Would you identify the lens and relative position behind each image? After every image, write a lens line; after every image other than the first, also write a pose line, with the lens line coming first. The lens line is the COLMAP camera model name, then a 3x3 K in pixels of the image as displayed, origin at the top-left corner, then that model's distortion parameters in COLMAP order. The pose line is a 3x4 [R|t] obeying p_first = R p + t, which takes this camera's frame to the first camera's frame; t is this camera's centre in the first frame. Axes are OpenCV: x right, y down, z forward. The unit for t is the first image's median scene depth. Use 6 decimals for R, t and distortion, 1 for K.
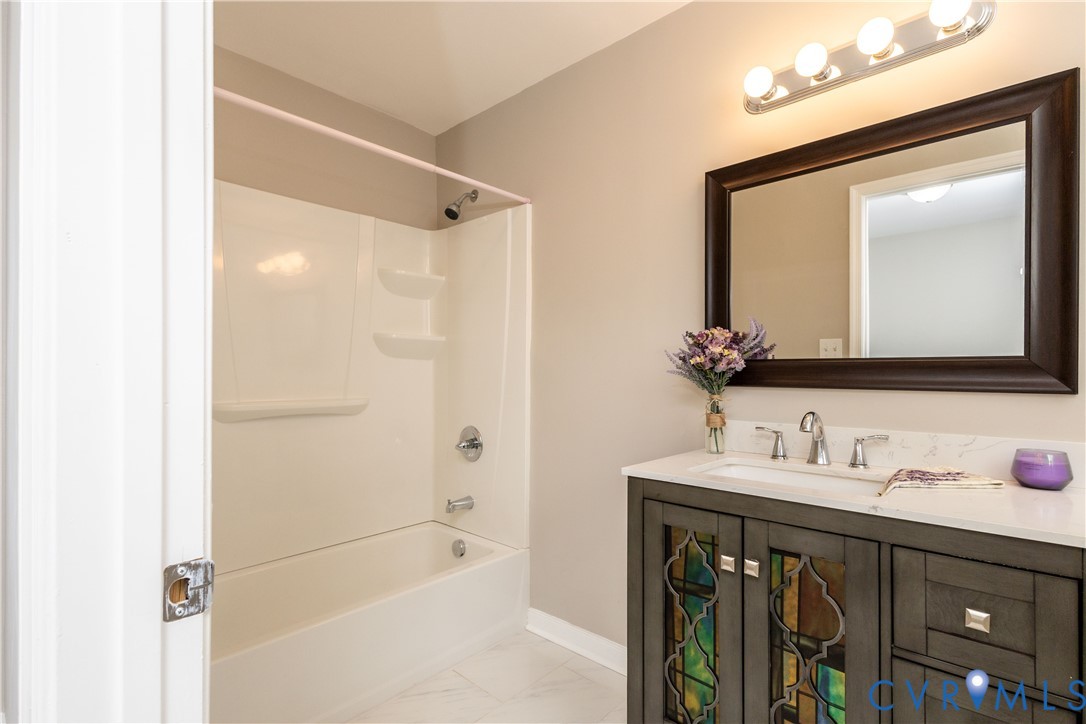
lens RADIAL K [[514.4, 0, 545.5], [0, 514.4, 368.1], [0, 0, 1]] dist [0.002960, -0.000500]
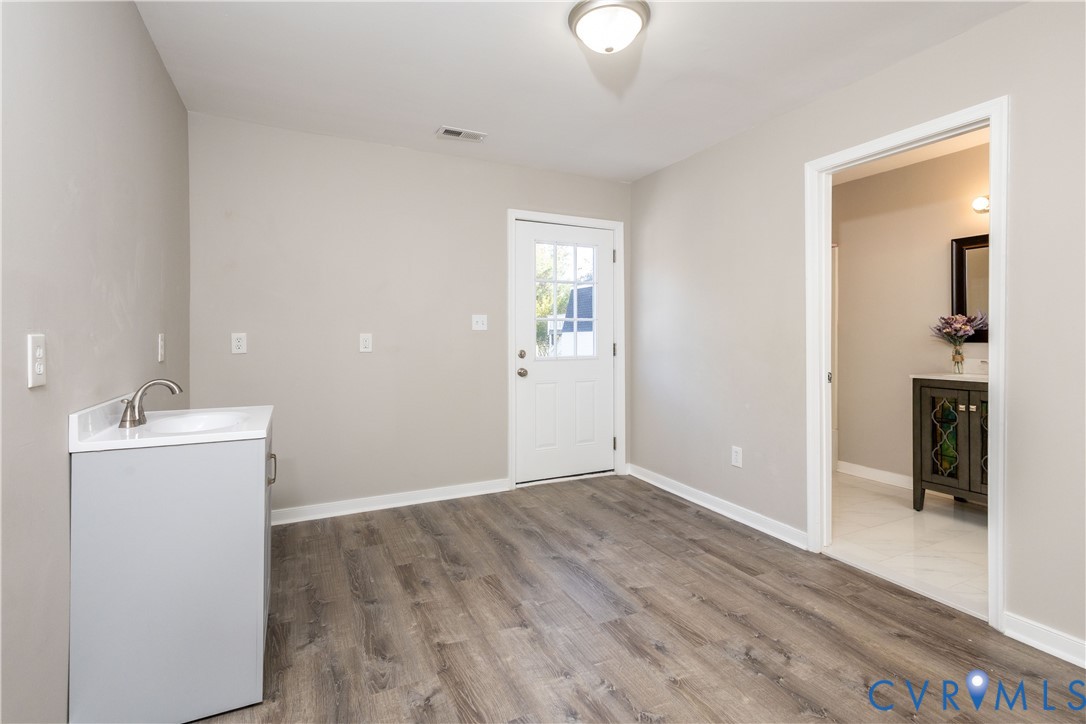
lens RADIAL K [[514.4, 0, 535.1], [0, 514.4, 331.7], [0, 0, 1]] dist [0.002960, -0.000500]
pose [[0.927400, -0.004746, -0.374041, -0.632027], [0.004093, 0.999988, -0.002539, -0.014122], [0.374049, 0.000824, 0.927409, -2.088925]]
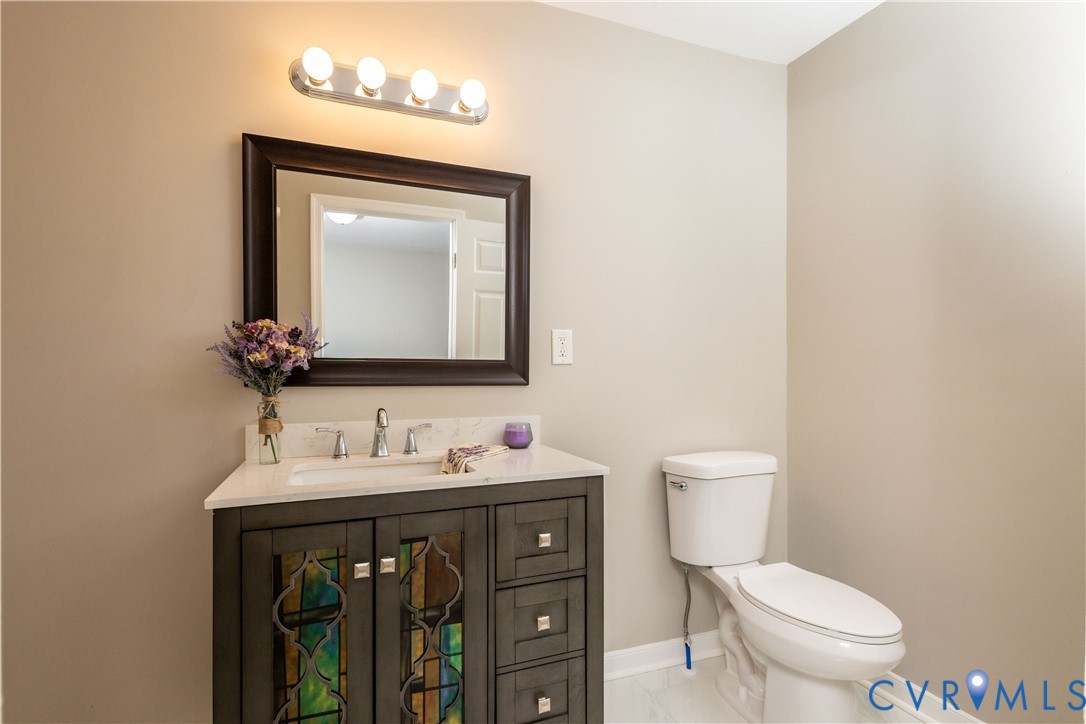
lens RADIAL K [[514.4, 0, 540.8], [0, 514.4, 377.0], [0, 0, 1]] dist [0.002960, -0.000500]
pose [[0.428680, -0.009768, 0.903404, -0.334300], [-0.008108, 0.999860, 0.014658, 0.001951], [-0.903420, -0.013608, 0.428541, 0.266390]]
